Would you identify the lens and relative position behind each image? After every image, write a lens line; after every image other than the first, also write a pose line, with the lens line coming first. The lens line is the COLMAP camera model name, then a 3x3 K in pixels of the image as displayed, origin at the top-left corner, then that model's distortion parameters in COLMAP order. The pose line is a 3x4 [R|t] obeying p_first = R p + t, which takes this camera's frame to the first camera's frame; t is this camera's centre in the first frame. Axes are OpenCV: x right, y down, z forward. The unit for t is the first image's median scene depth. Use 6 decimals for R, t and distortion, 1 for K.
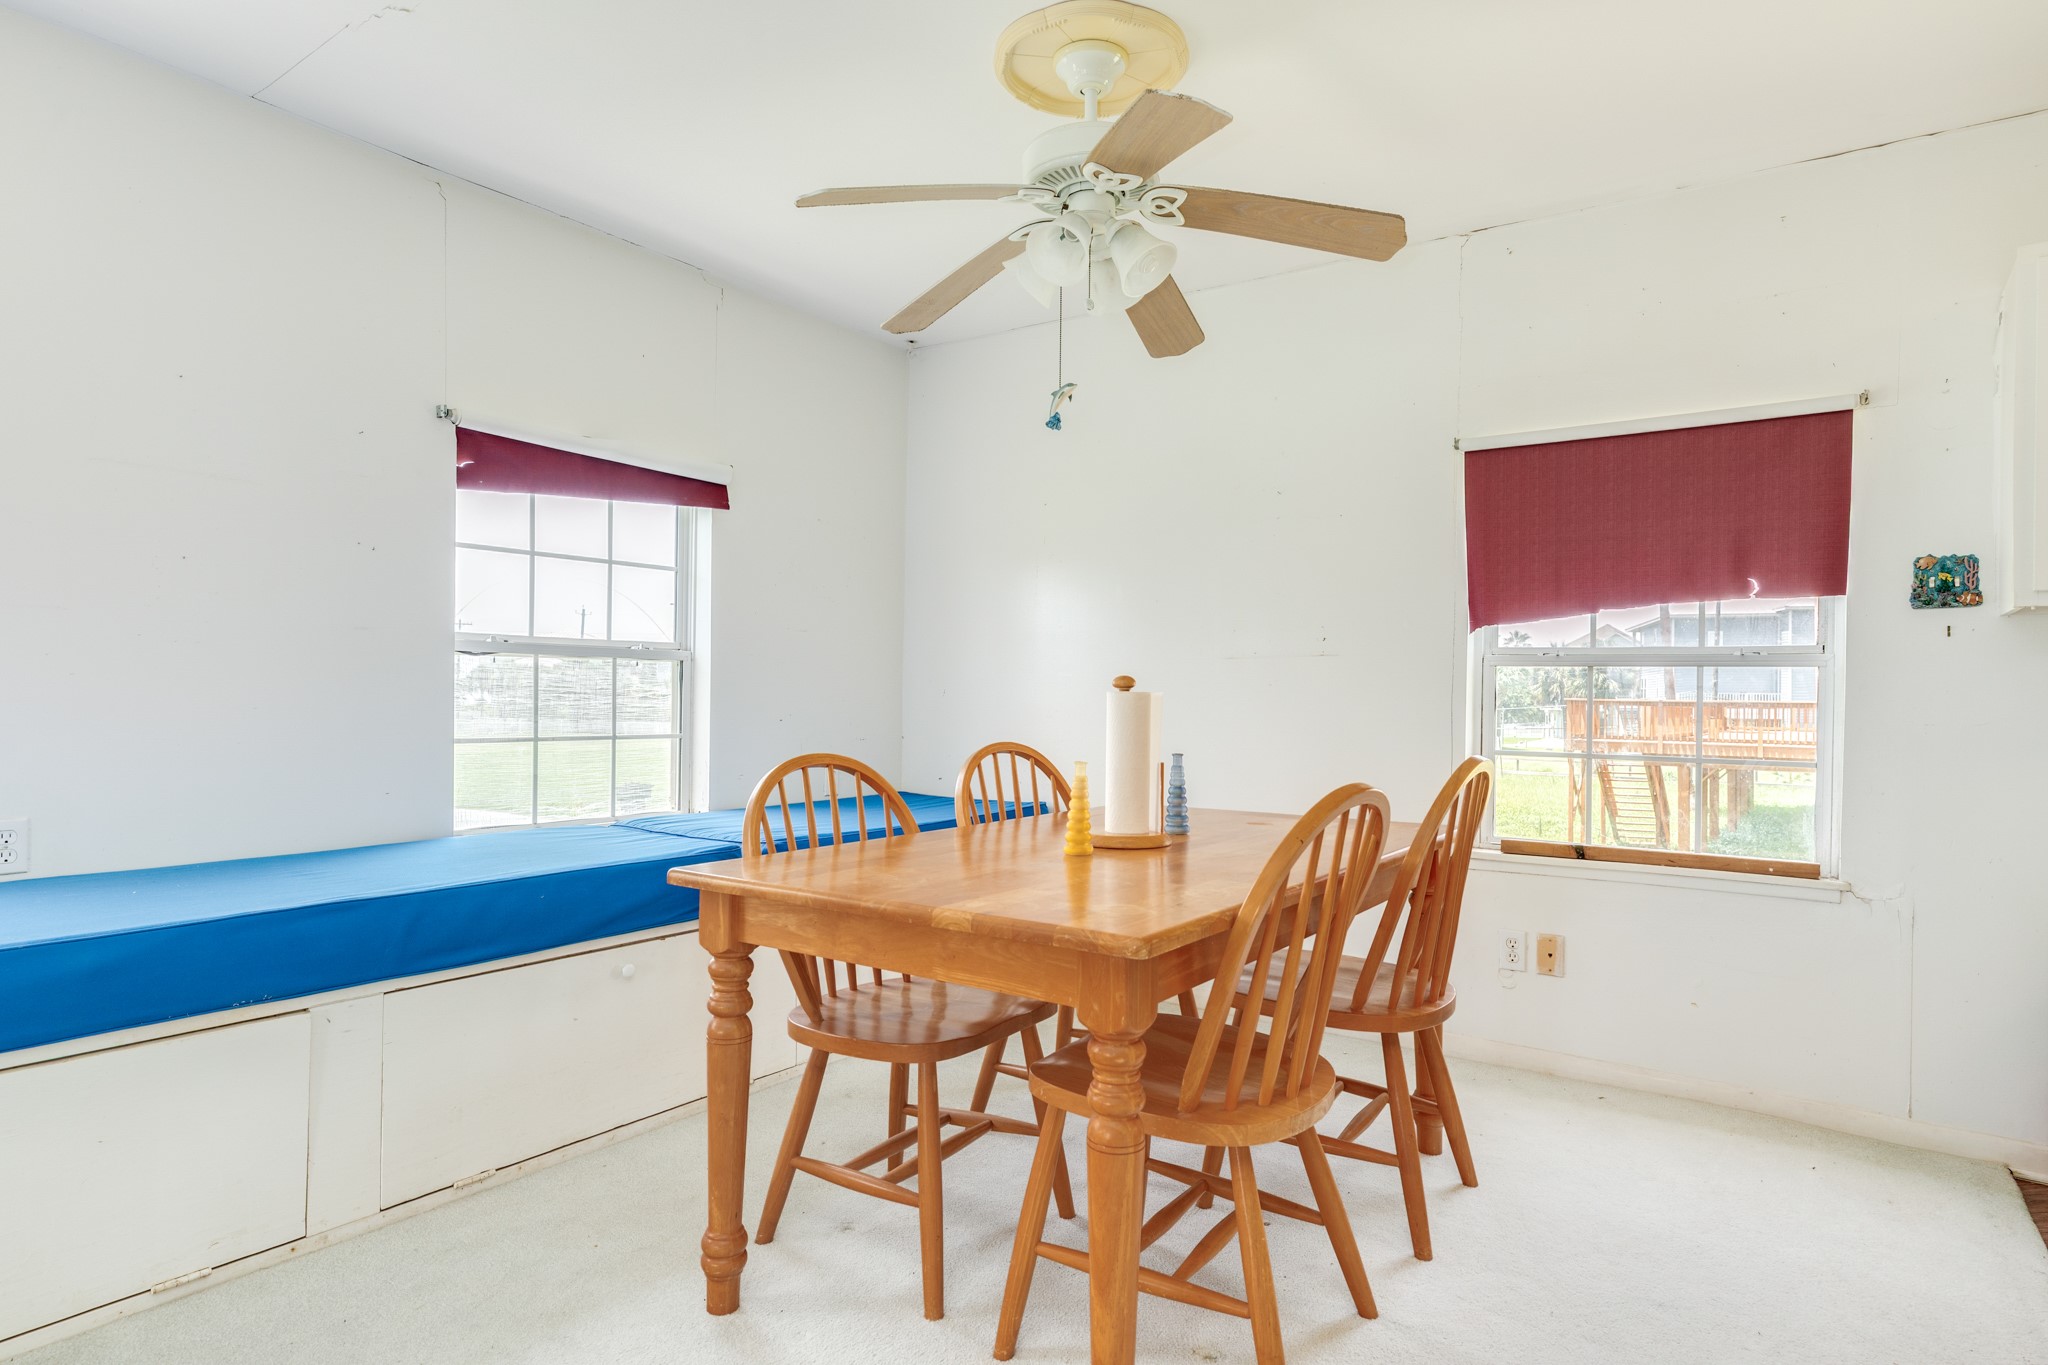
lens RADIAL K [[1113.0, 0, 1026.9], [0, 1113.0, 694.2], [0, 0, 1]] dist [0.000738, 0.000117]
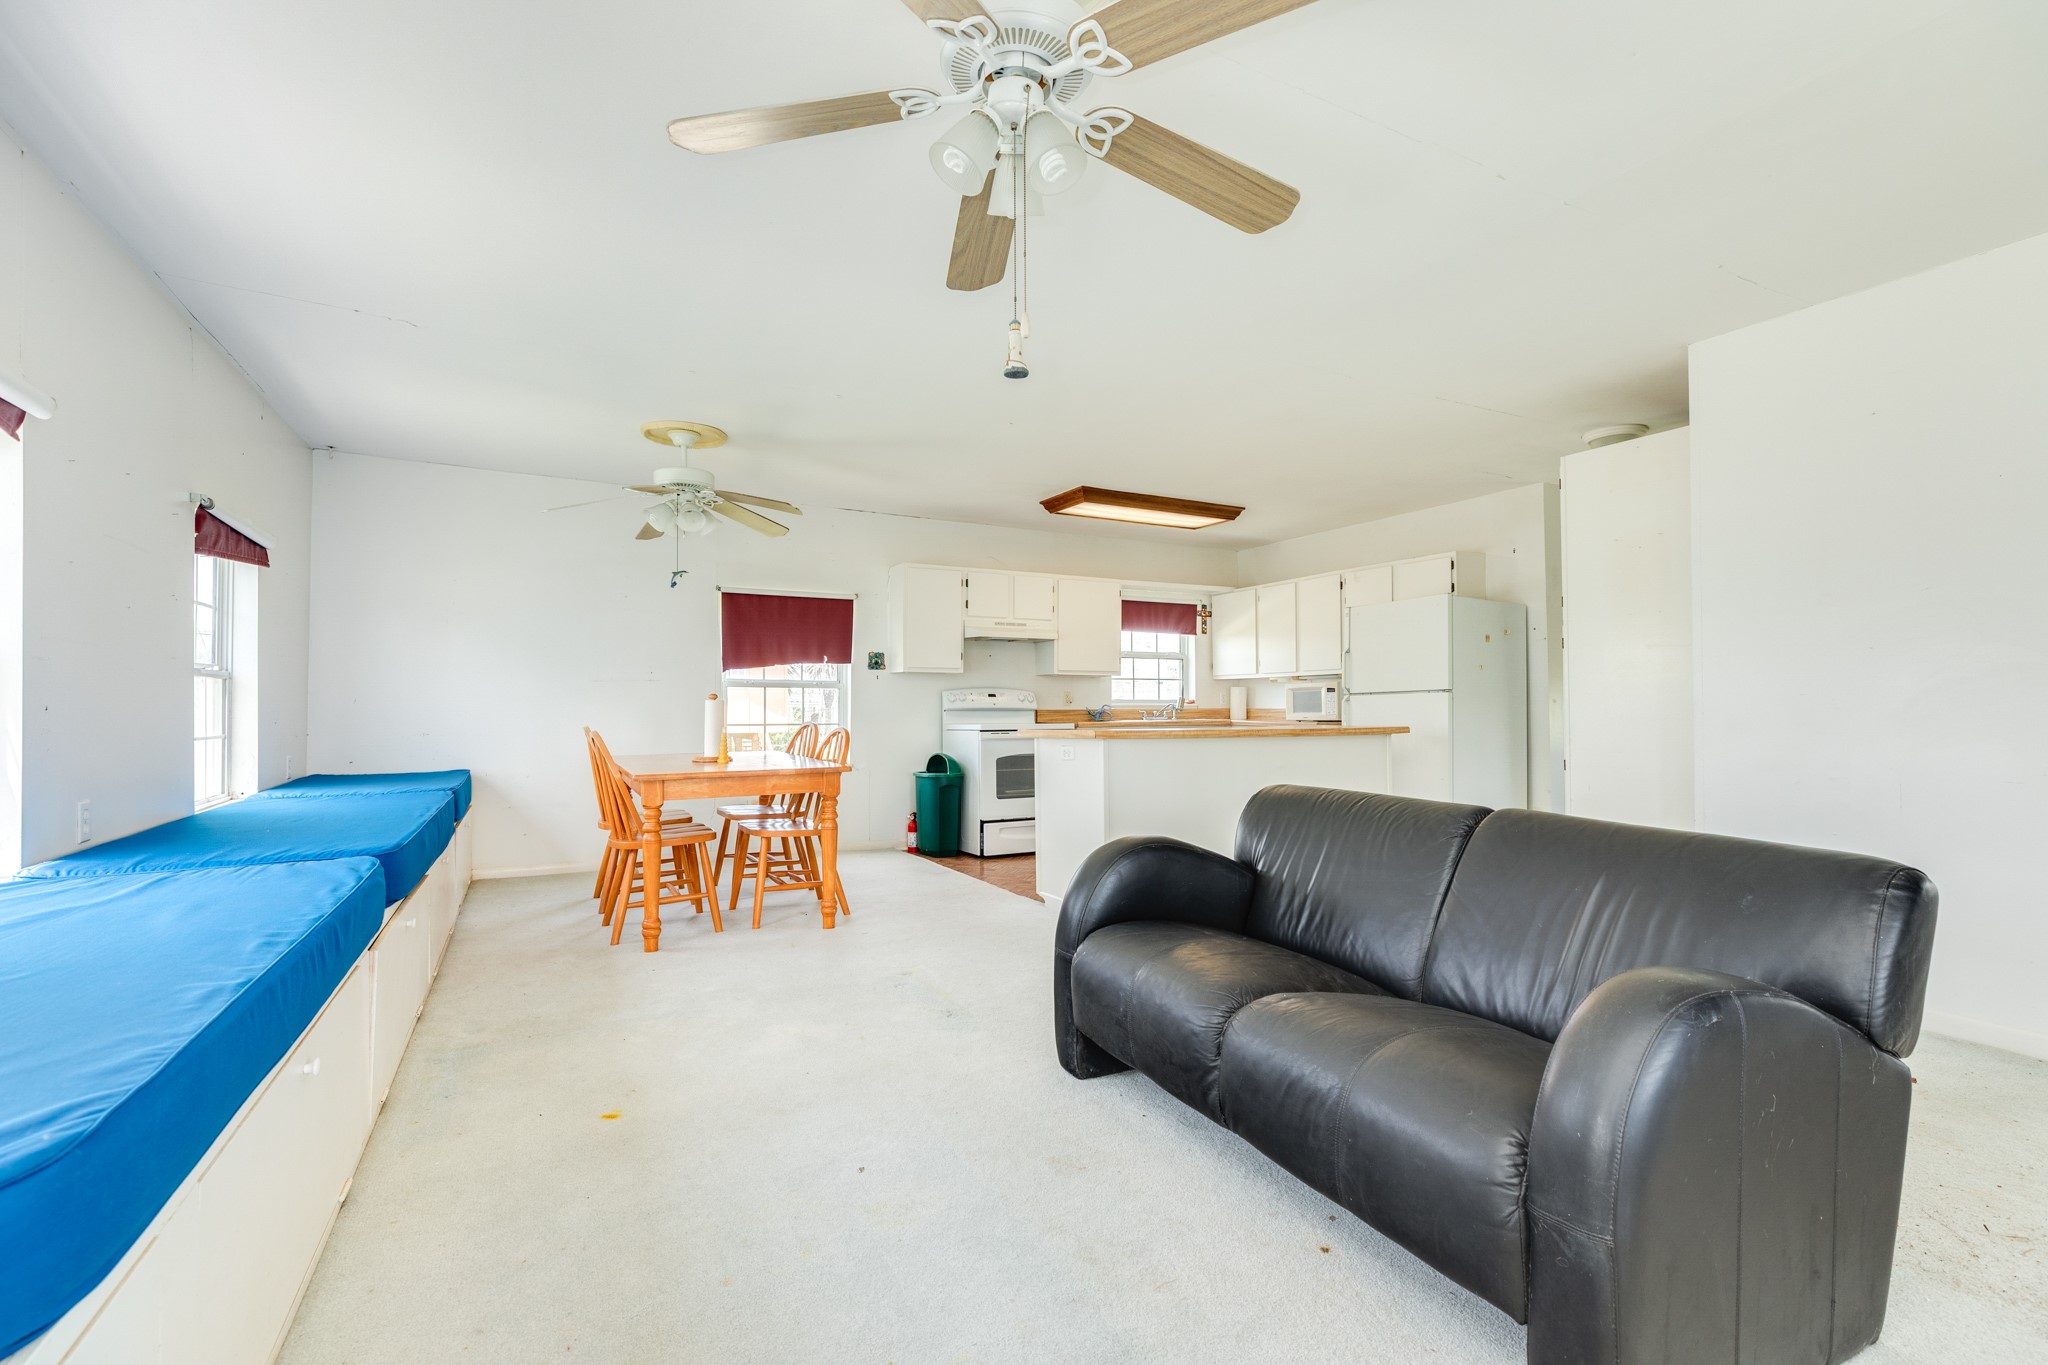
lens RADIAL K [[915.0, 0, 1020.8], [0, 915.0, 687.0], [0, 0, 1]] dist [0.002853, -0.000020]
pose [[0.444198, 0.006187, 0.895907, -1.215224], [0.006585, 0.999927, -0.010170, -0.002020], [-0.895904, 0.010417, 0.444125, -0.450535]]
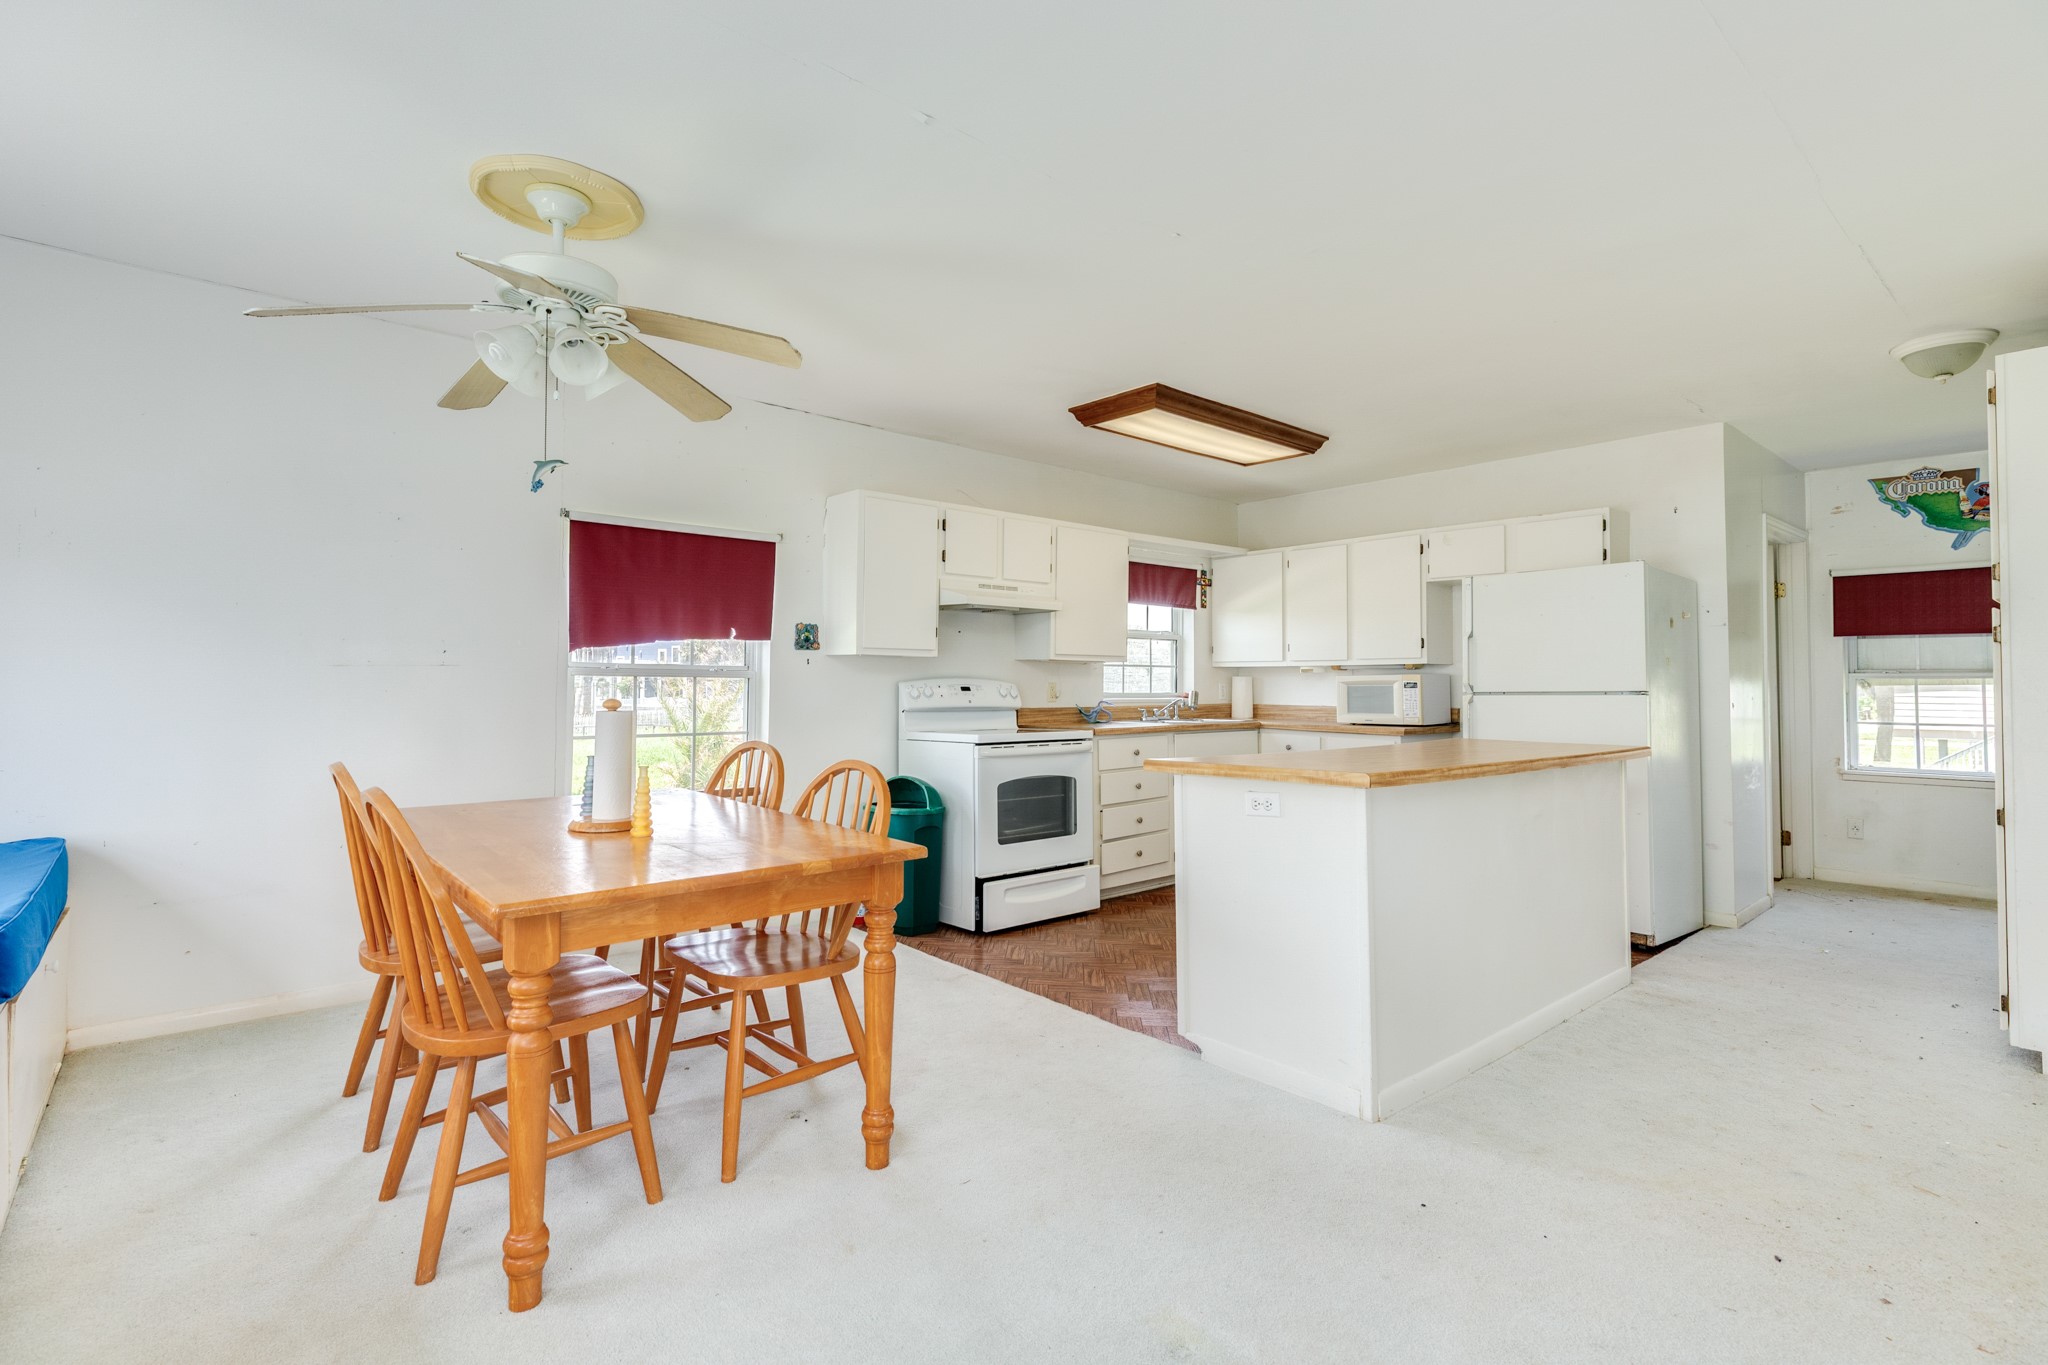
lens RADIAL K [[962.6, 0, 1008.7], [0, 962.6, 656.9], [0, 0, 1]] dist [0.001645, 0.000095]
pose [[0.247783, 0.015901, 0.968685, -0.752978], [-0.003803, 0.999874, -0.015440, -0.038982], [-0.968808, 0.000142, 0.247812, 0.217075]]
